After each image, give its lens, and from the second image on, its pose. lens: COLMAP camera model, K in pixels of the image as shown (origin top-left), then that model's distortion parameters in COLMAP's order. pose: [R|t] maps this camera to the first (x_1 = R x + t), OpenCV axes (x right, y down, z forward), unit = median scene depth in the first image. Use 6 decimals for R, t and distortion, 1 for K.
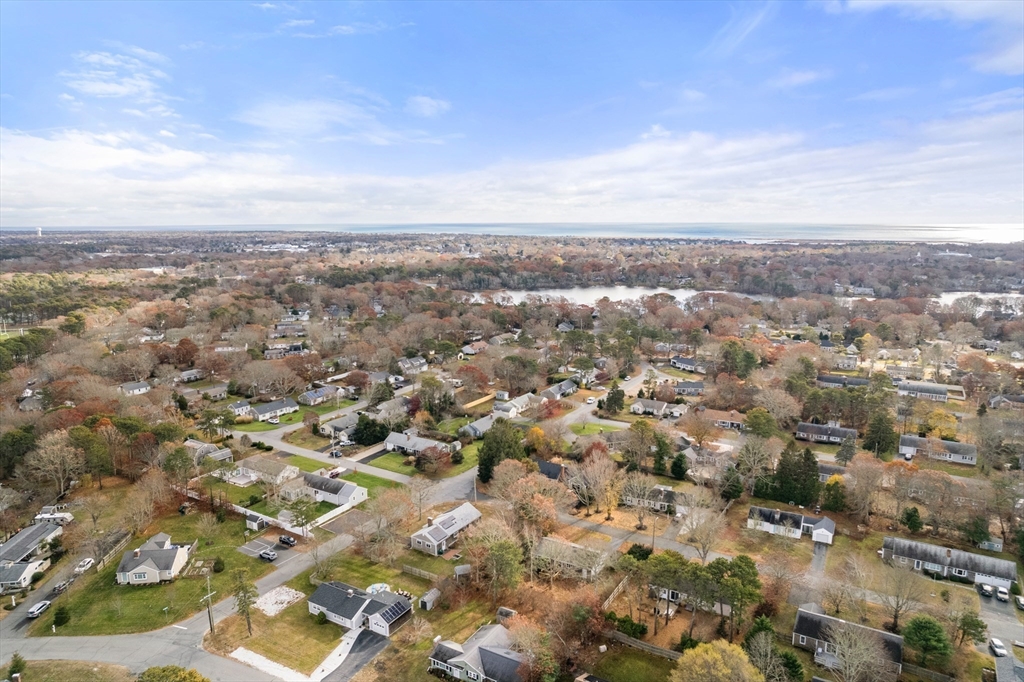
lens RADIAL K [[657.6, 0, 512.4], [0, 657.6, 368.5], [0, 0, 1]] dist [-0.068356, 0.066747]
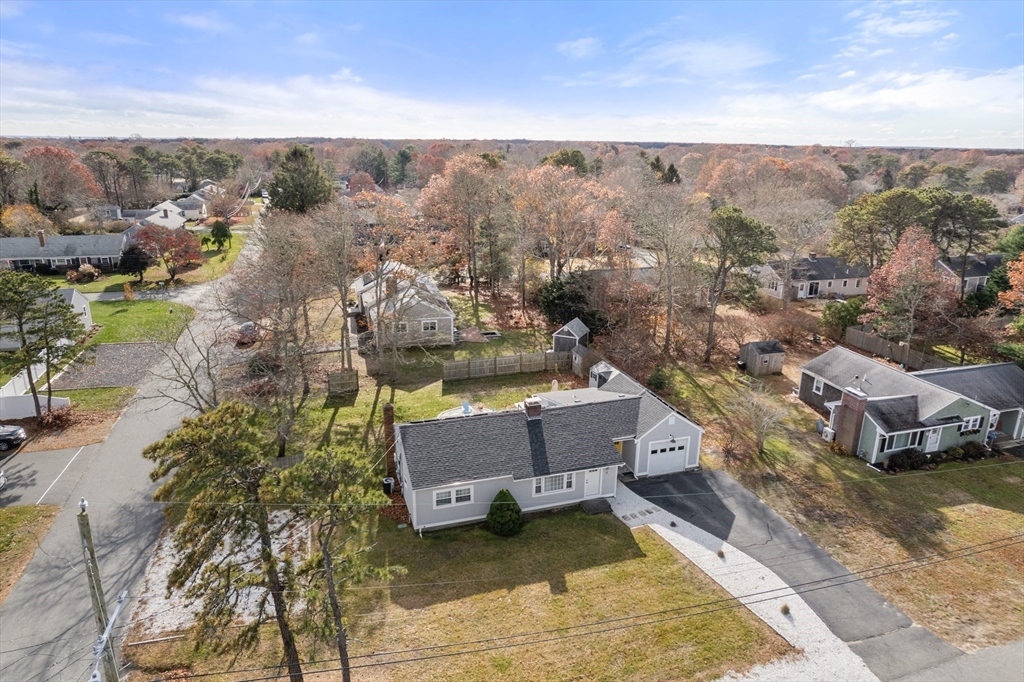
lens RADIAL K [[665.6, 0, 517.3], [0, 665.6, 339.2], [0, 0, 1]] dist [-0.075356, 0.068811]
pose [[0.664401, -0.208514, 0.717700, -0.364216], [0.150396, 0.977950, 0.144898, 0.206341], [-0.732088, 0.011669, 0.681110, 0.611084]]
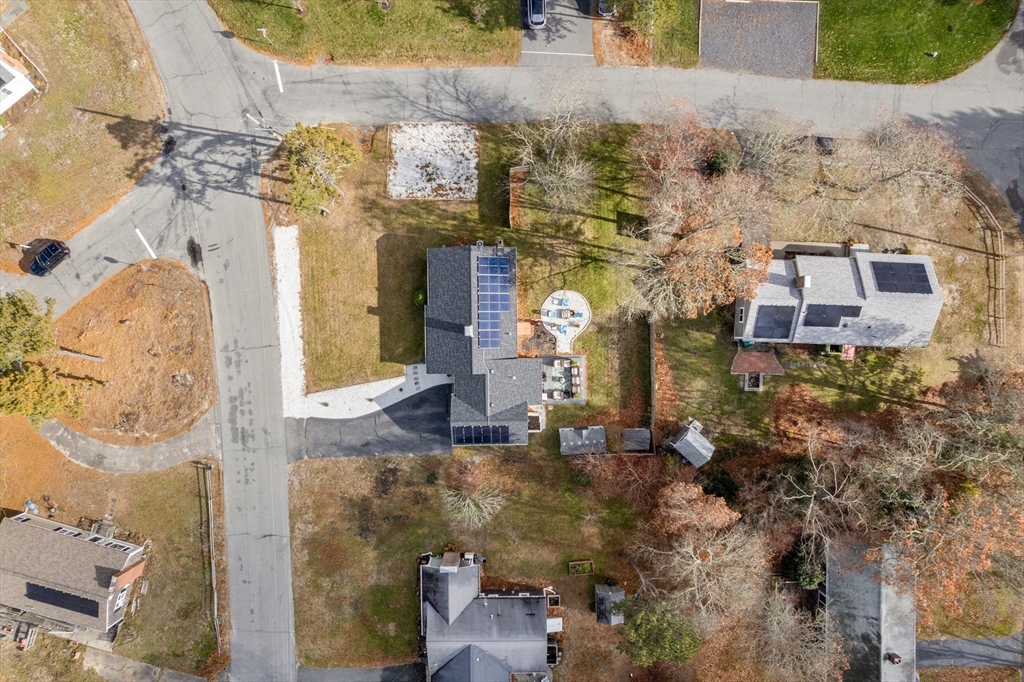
lens RADIAL K [[658.1, 0, 516.6], [0, 658.1, 338.5], [0, 0, 1]] dist [-0.074040, 0.064663]
pose [[0.512968, 0.858376, 0.007324, -0.177065], [-0.198972, 0.110599, 0.973744, -0.099391], [0.835029, -0.500957, 0.227527, 0.707937]]
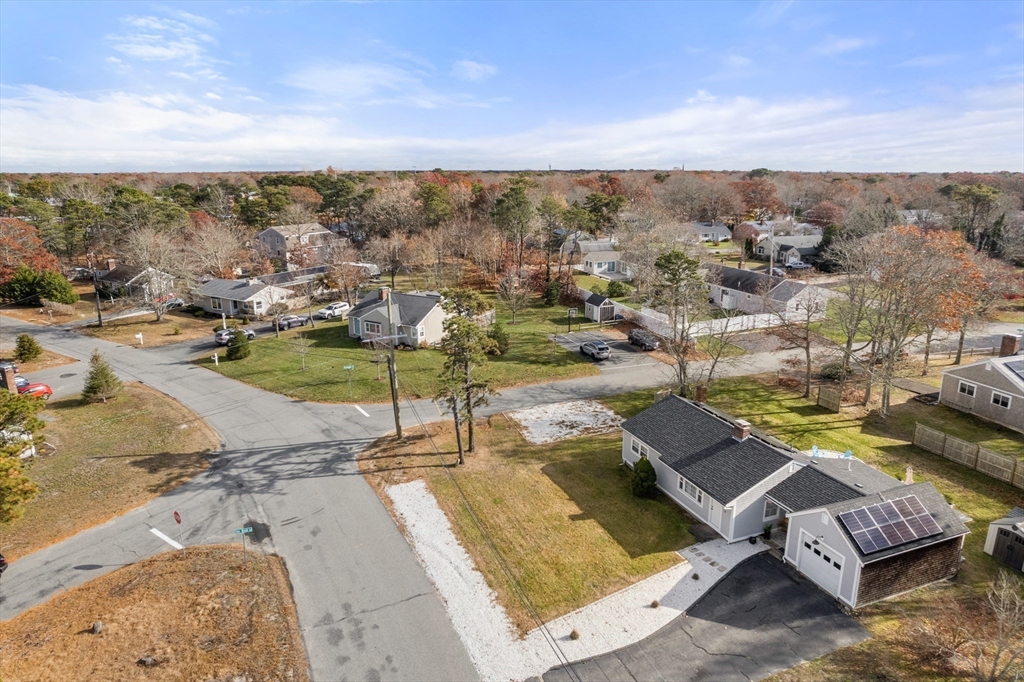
lens RADIAL K [[658.1, 0, 516.6], [0, 658.1, 338.5], [0, 0, 1]] dist [-0.074040, 0.064663]
pose [[0.778026, 0.155155, -0.608772, -0.115276], [-0.135371, 0.987663, 0.078713, 0.225355], [0.613474, 0.021169, 0.789431, 0.528873]]
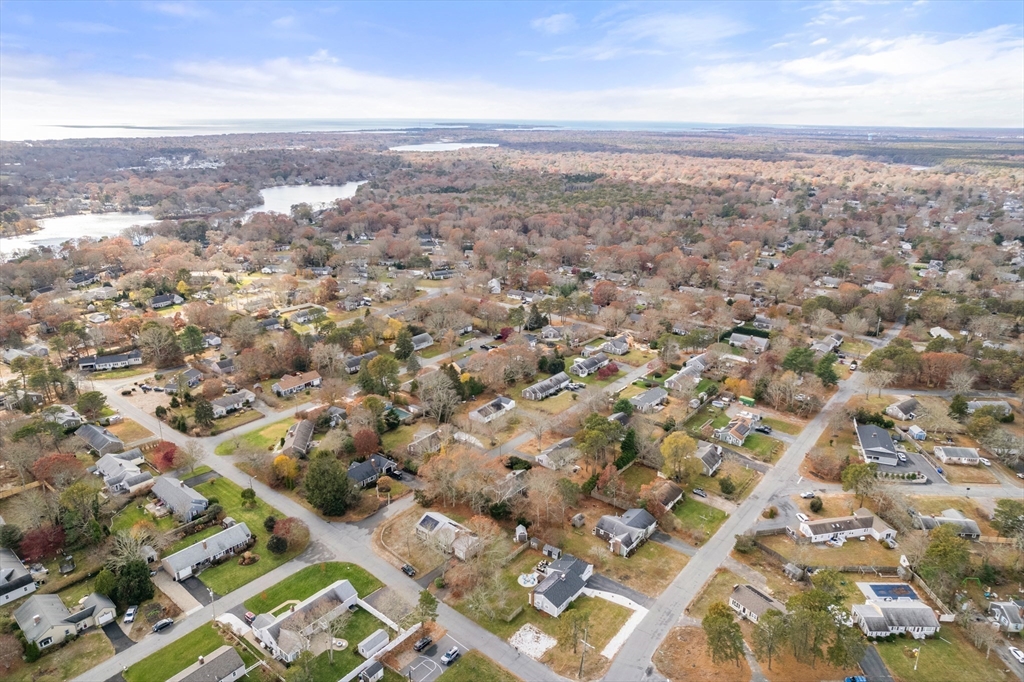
lens RADIAL K [[673.2, 0, 516.8], [0, 673.2, 338.1], [0, 0, 1]] dist [-0.069784, 0.061812]
pose [[0.139765, -0.307149, 0.941342, -1.020041], [0.209779, 0.938278, 0.275002, -0.348968], [-0.967708, 0.159039, 0.195572, 0.588960]]
